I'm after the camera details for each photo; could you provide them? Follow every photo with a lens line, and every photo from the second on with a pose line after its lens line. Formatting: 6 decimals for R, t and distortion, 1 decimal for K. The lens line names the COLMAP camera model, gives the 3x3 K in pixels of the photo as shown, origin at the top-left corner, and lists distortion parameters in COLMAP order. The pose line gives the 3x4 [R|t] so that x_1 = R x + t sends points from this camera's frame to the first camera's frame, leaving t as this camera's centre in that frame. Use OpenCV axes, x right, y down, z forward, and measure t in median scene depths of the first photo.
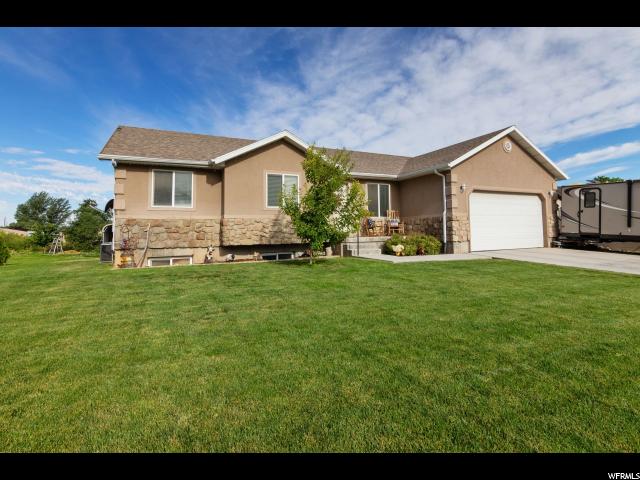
lens RADIAL K [[323.9, 0, 349.8], [0, 323.9, 223.2], [0, 0, 1]] dist [-0.002933, 0.001068]
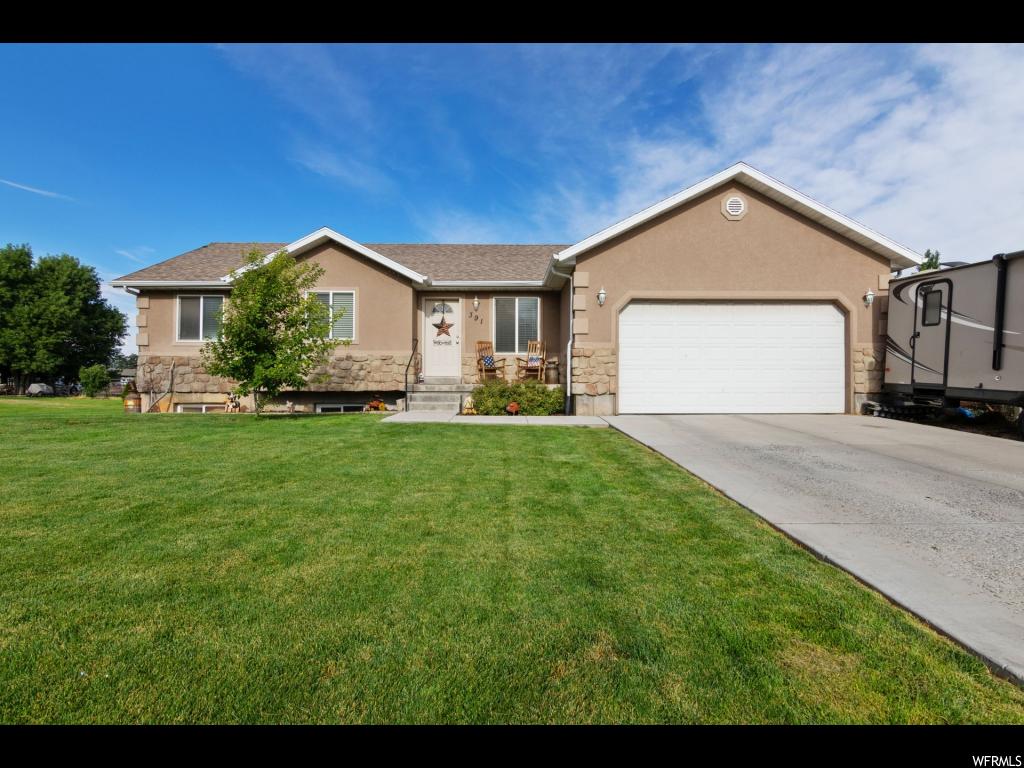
lens RADIAL K [[518.3, 0, 559.2], [0, 518.3, 386.8], [0, 0, 1]] dist [-0.002933, 0.001068]
pose [[0.907172, 0.017586, -0.420393, 0.548264], [-0.002768, 0.999354, 0.035834, 0.009734], [0.420751, -0.031344, 0.906634, 0.145325]]
